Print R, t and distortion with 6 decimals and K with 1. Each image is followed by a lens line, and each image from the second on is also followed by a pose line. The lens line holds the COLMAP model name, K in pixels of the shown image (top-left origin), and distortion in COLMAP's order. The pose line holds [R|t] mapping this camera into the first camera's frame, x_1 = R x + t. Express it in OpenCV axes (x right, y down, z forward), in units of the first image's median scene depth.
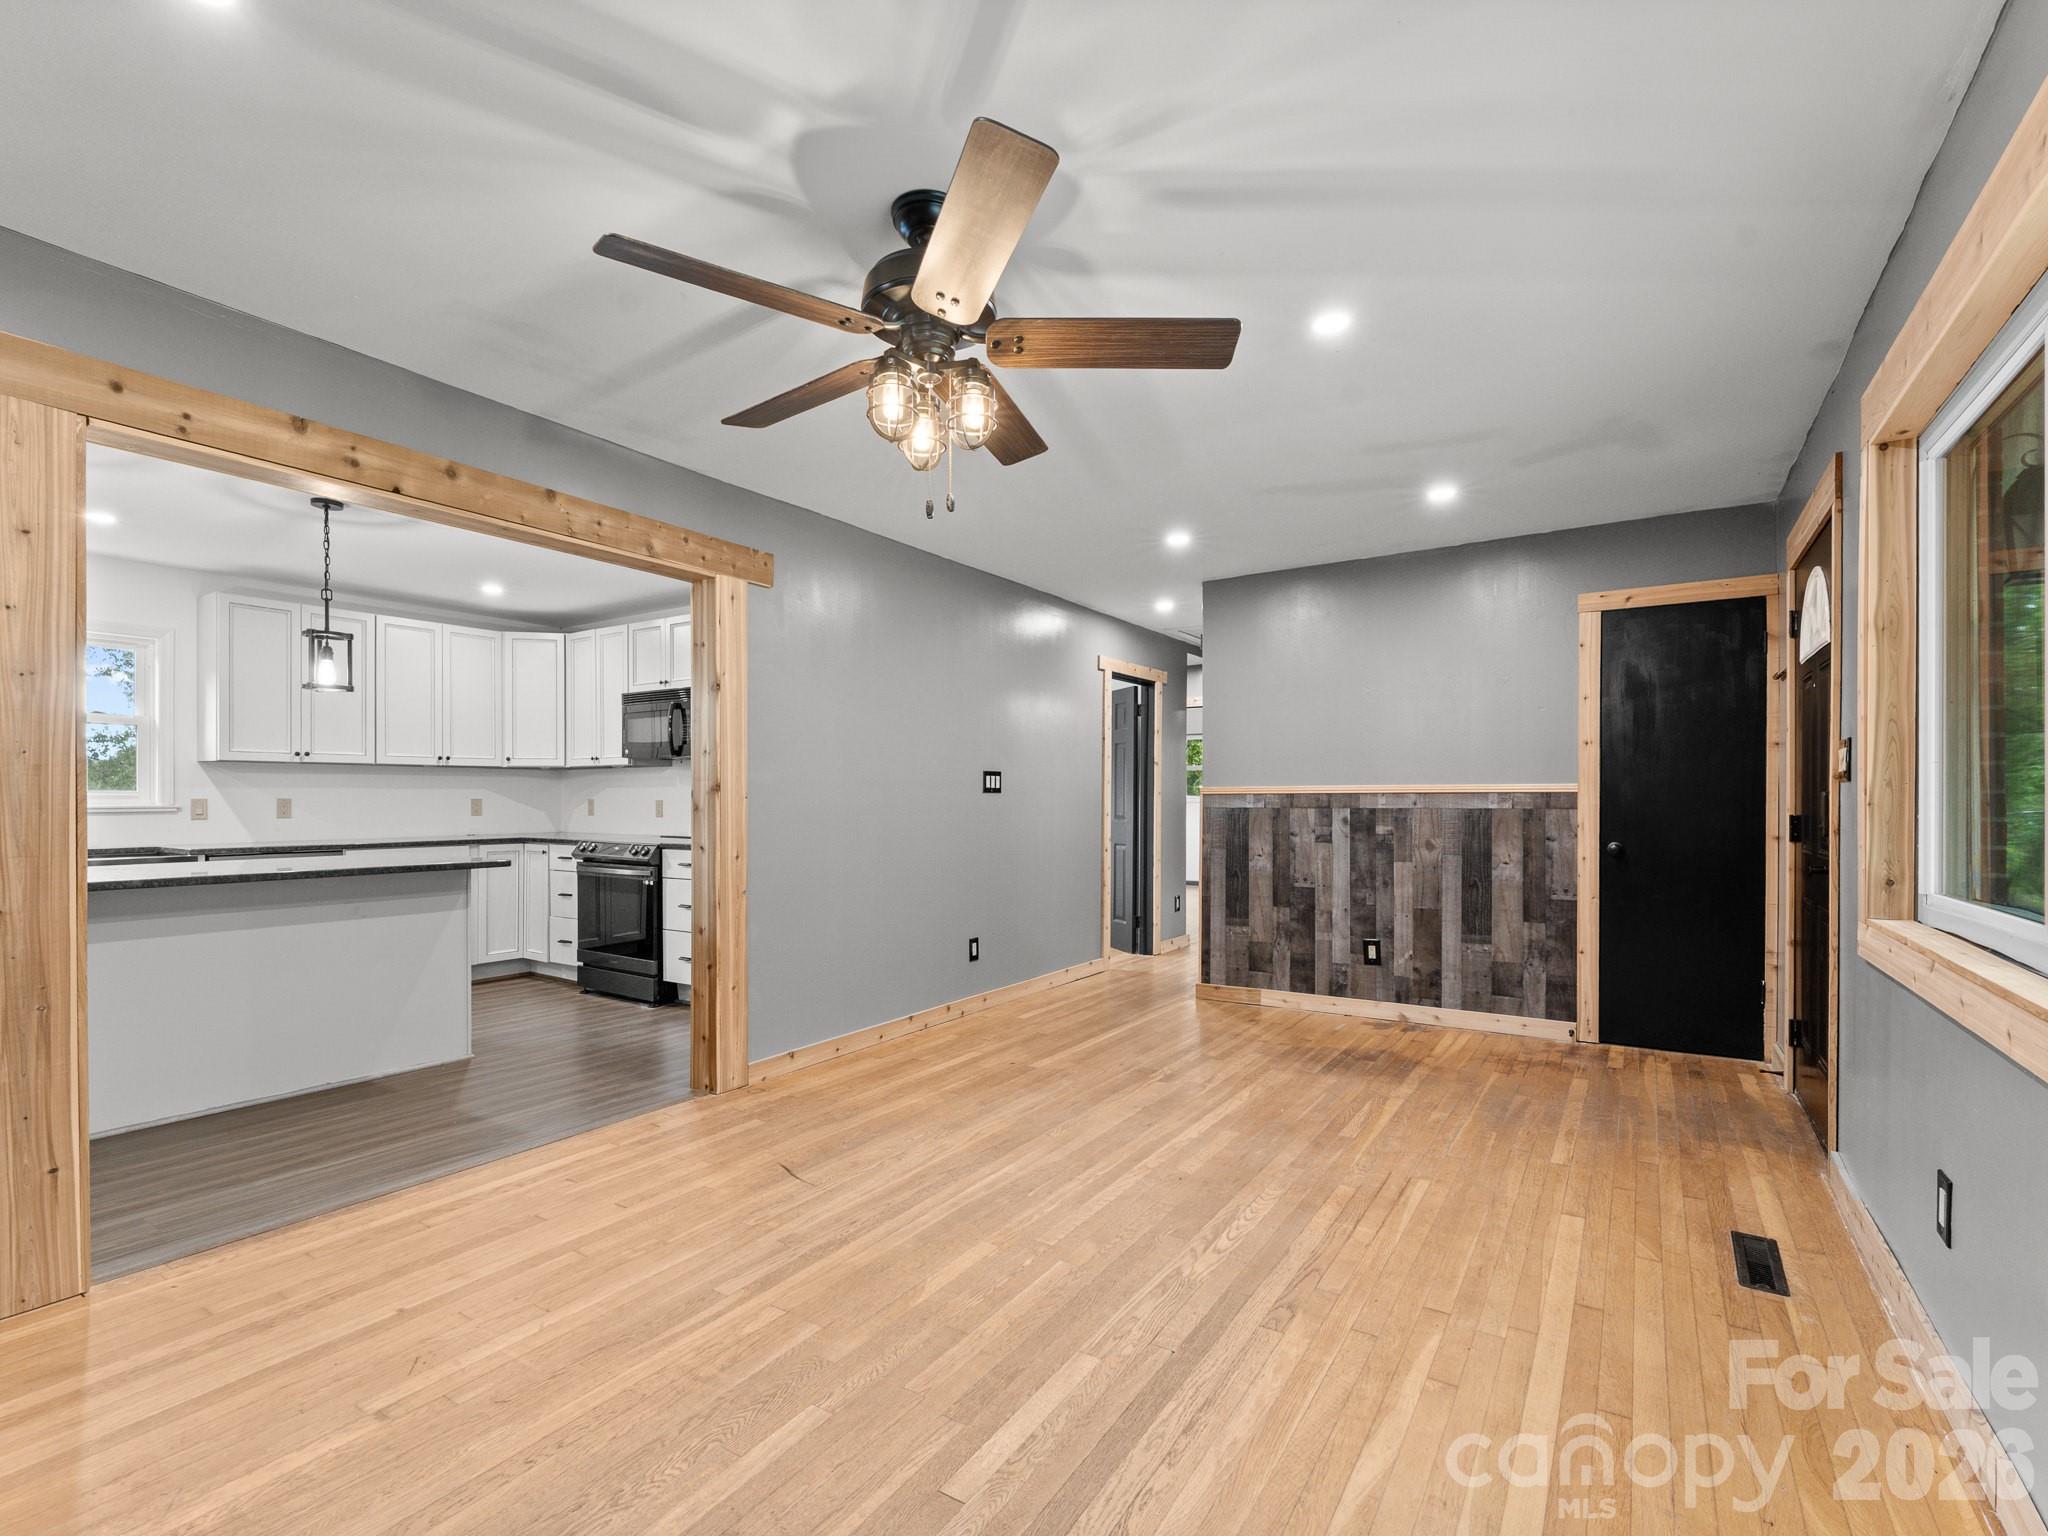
lens RADIAL K [[941.3, 0, 1025.8], [0, 941.3, 797.3], [0, 0, 1]] dist [-0.001810, -0.001642]
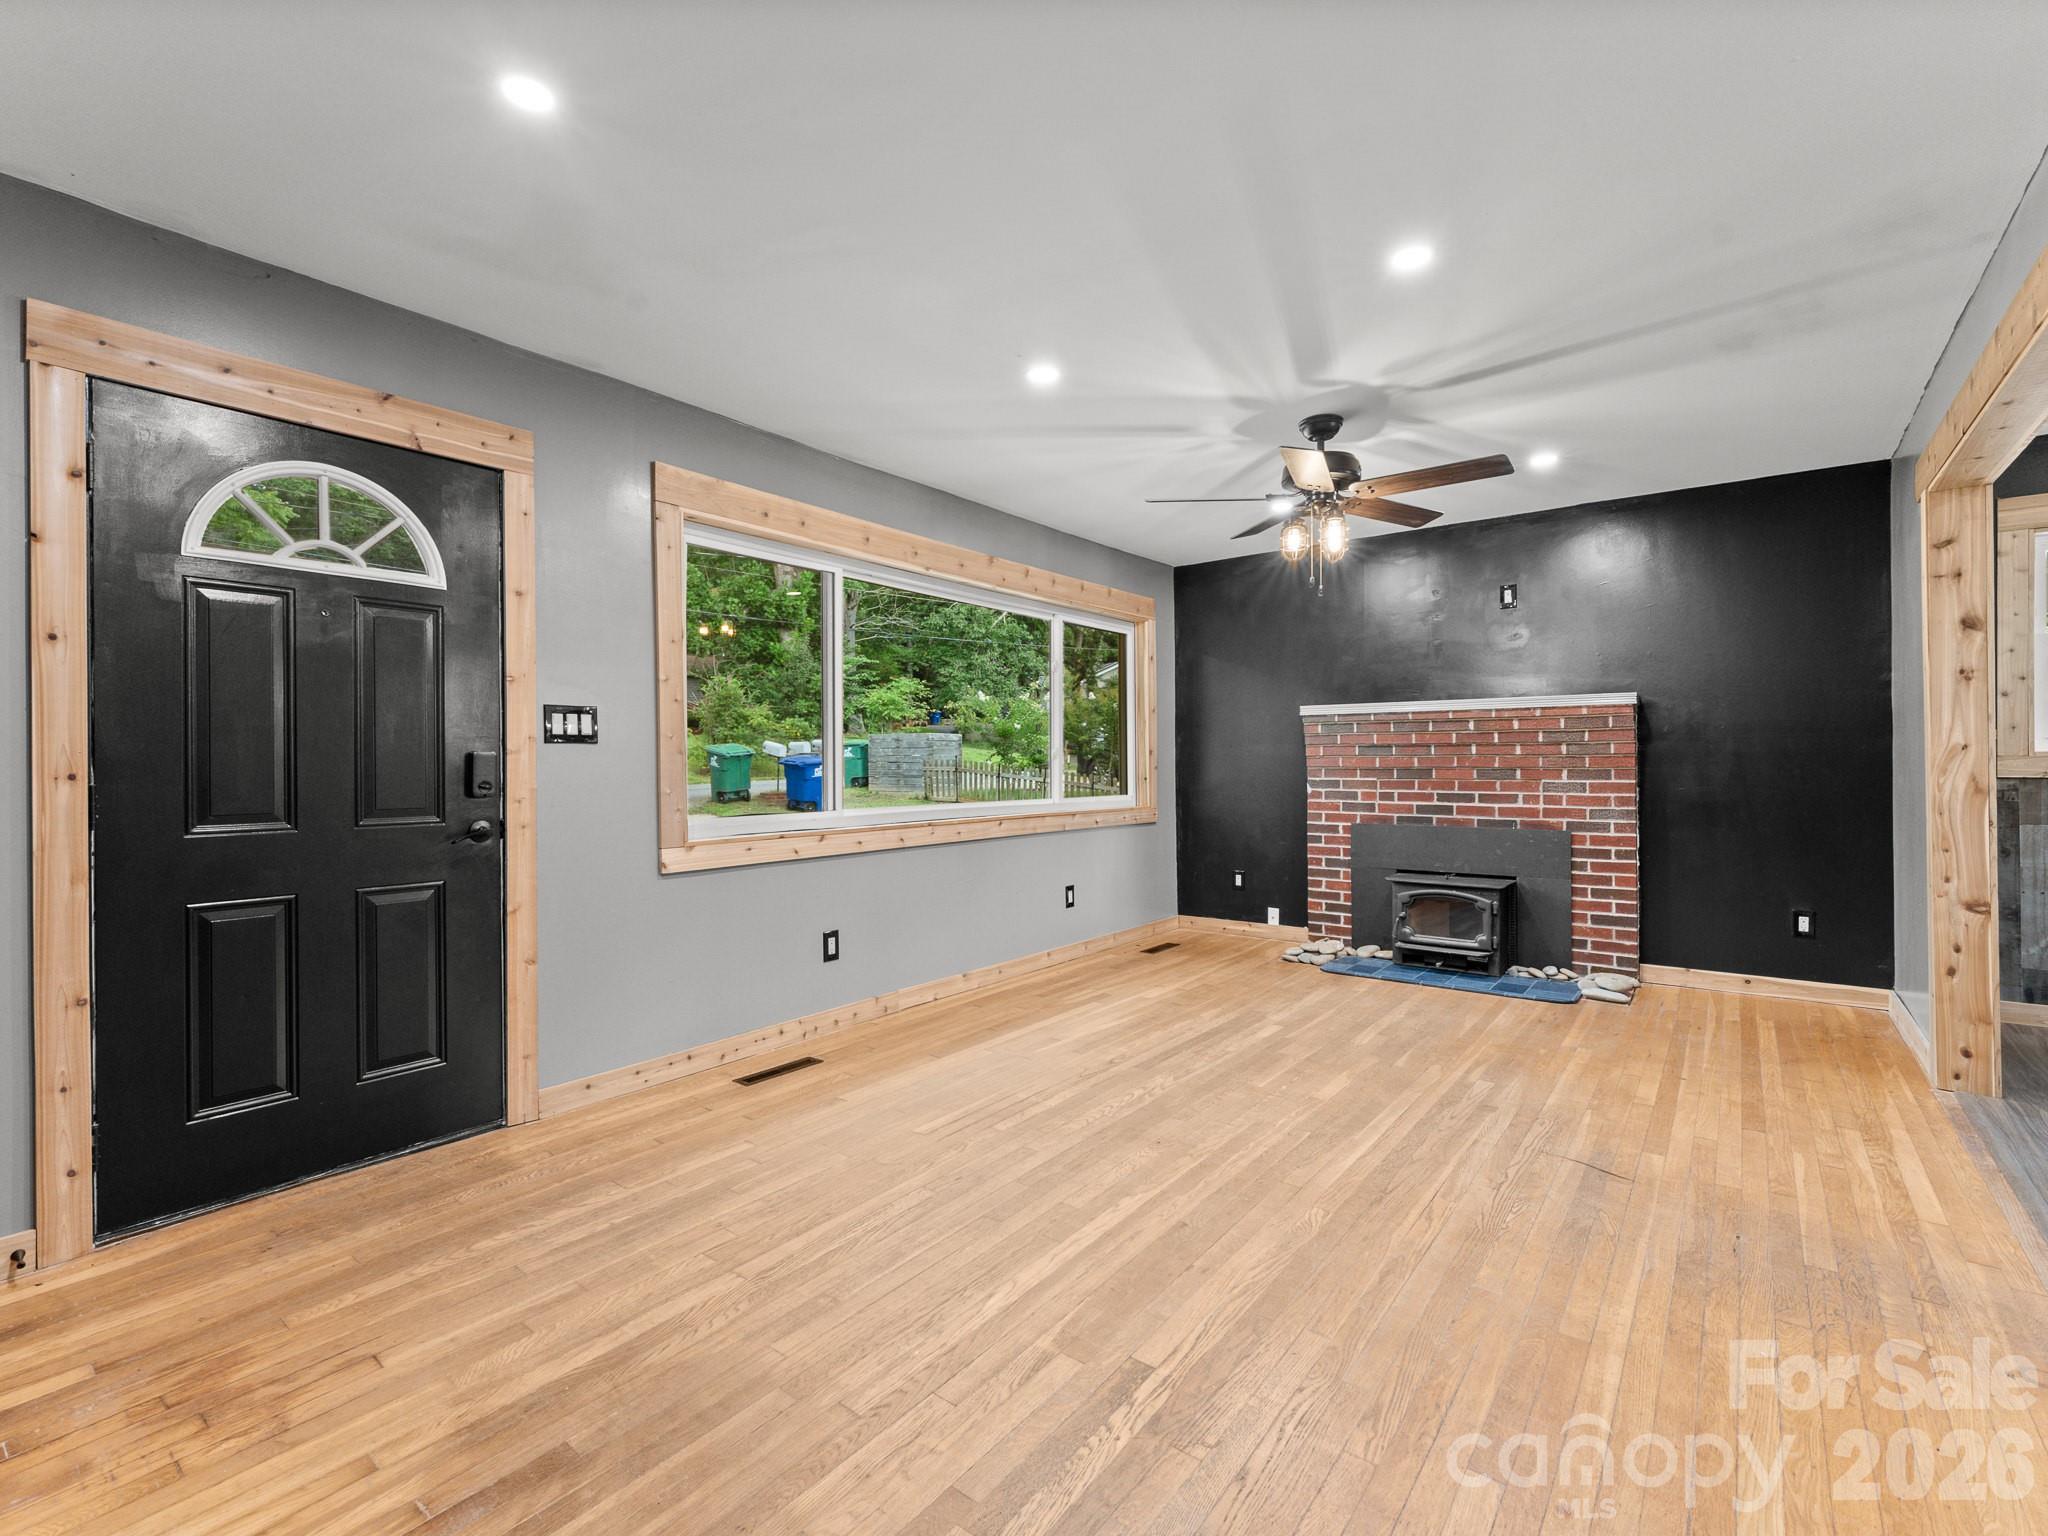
lens RADIAL K [[941.3, 0, 1020.5], [0, 941.3, 770.0], [0, 0, 1]] dist [-0.001810, -0.001642]
pose [[-0.996622, 0.007406, 0.081796, 0.120109], [0.007747, 0.999963, 0.003848, 0.007470], [-0.081765, 0.004469, -0.996642, 1.062270]]
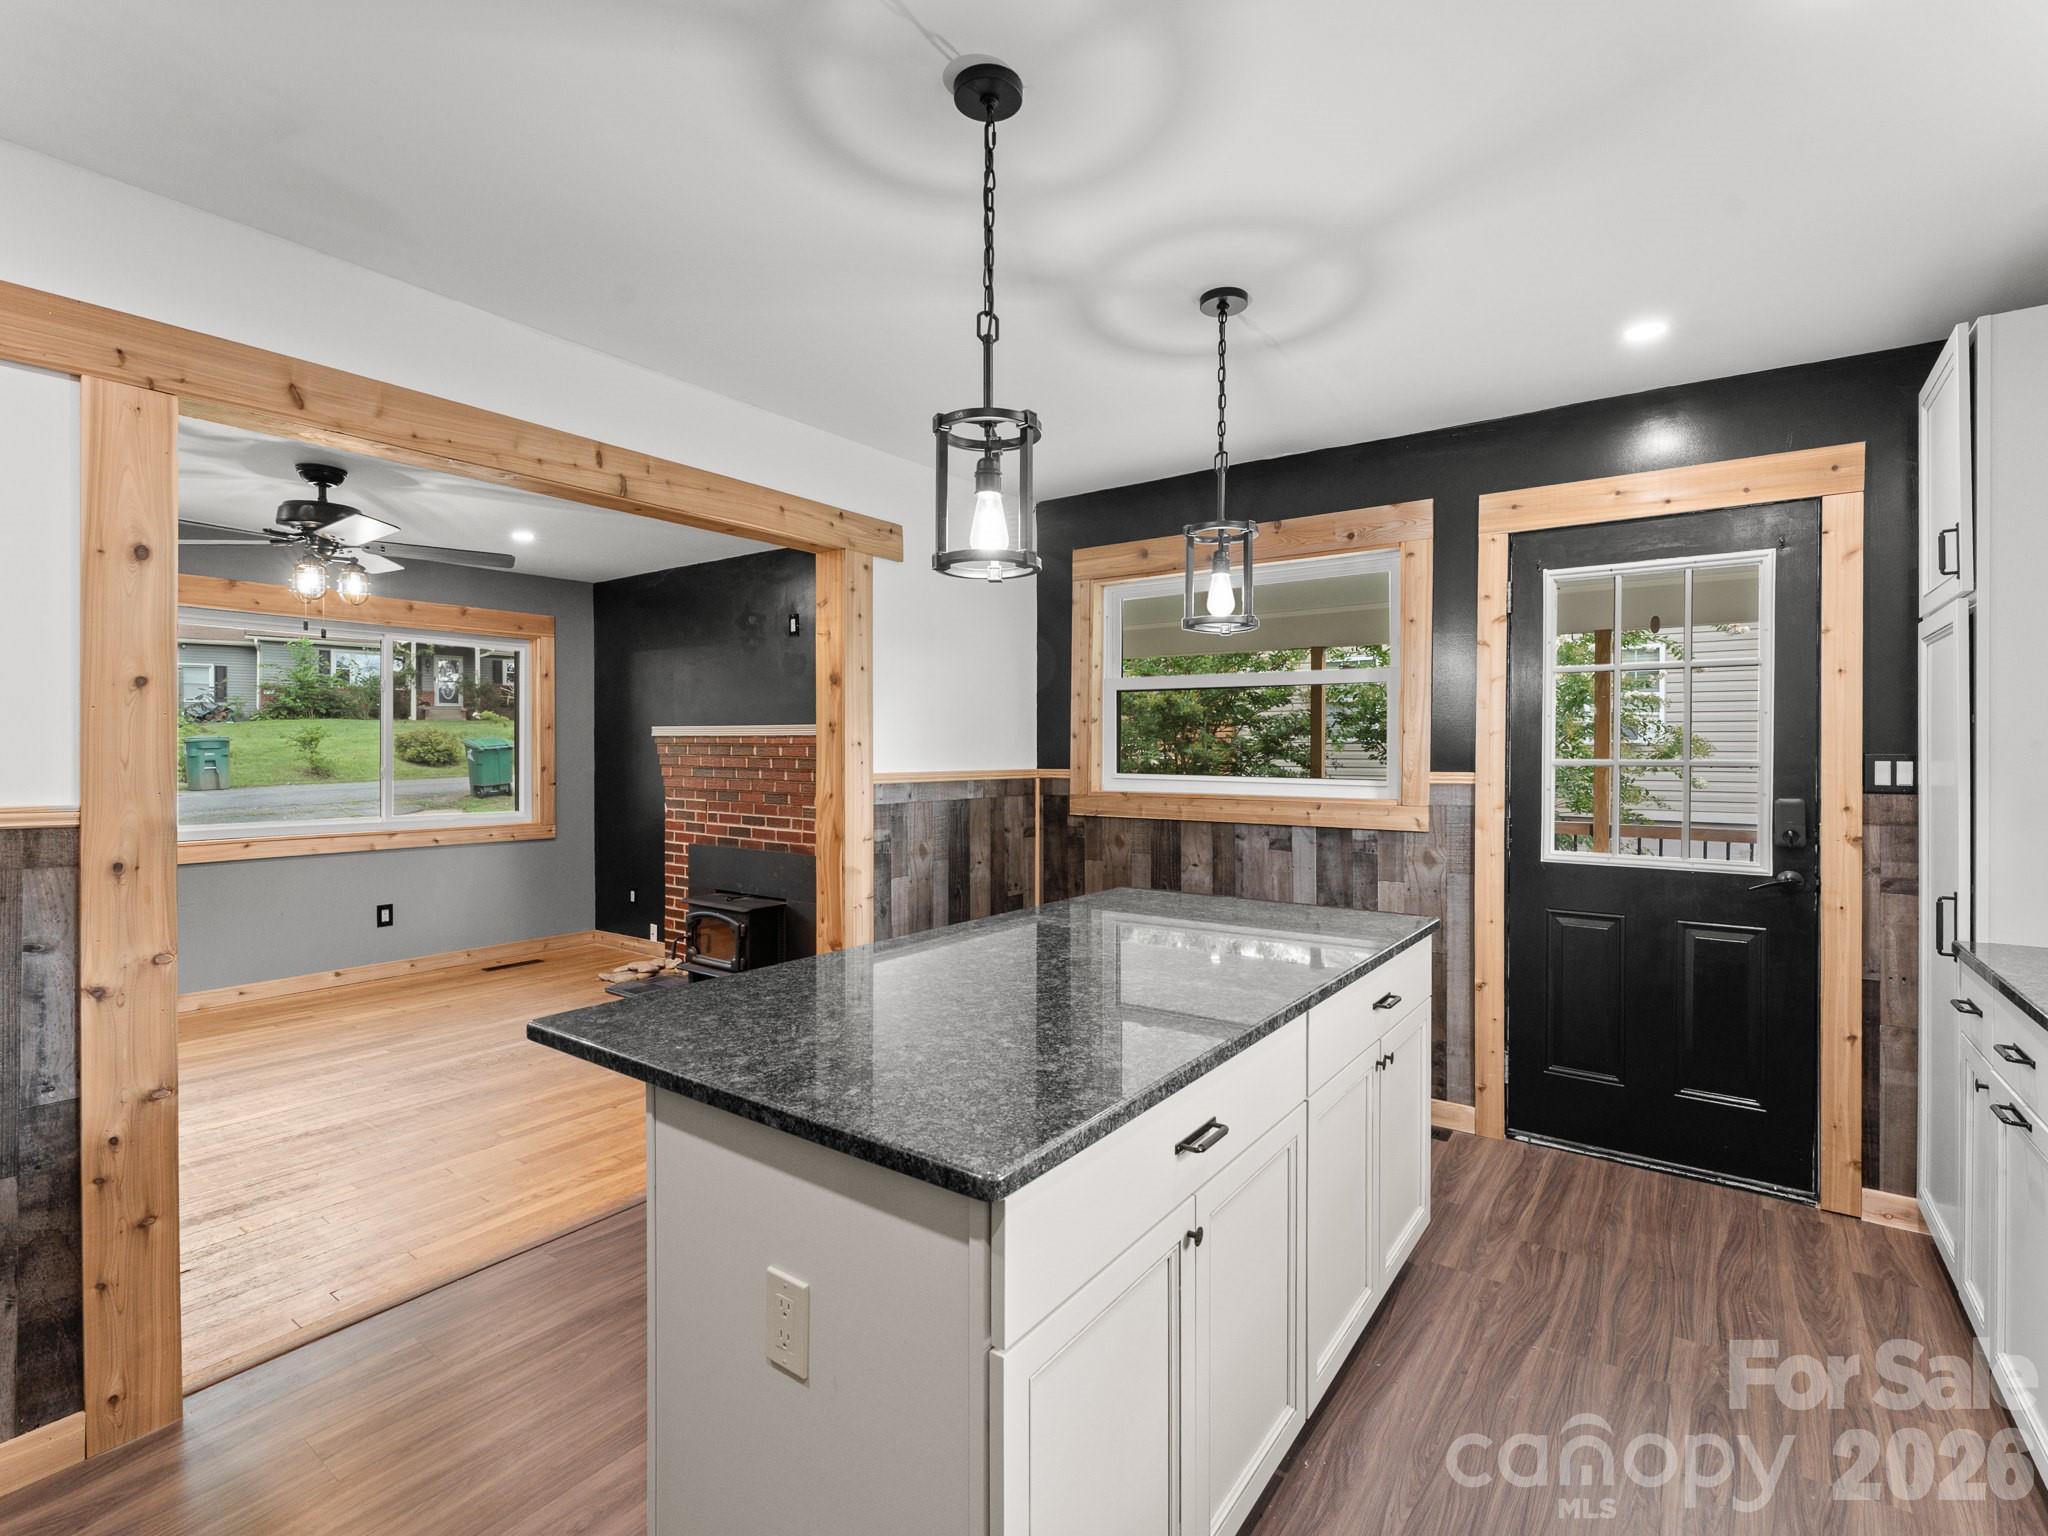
lens RADIAL K [[941.3, 0, 1033.8], [0, 941.3, 750.8], [0, 0, 1]] dist [-0.001810, -0.001642]
pose [[-0.999065, -0.000608, 0.043233, -0.588340], [-0.000647, 0.999999, -0.000887, -0.030152], [-0.043232, -0.000914, -0.999065, 1.040076]]
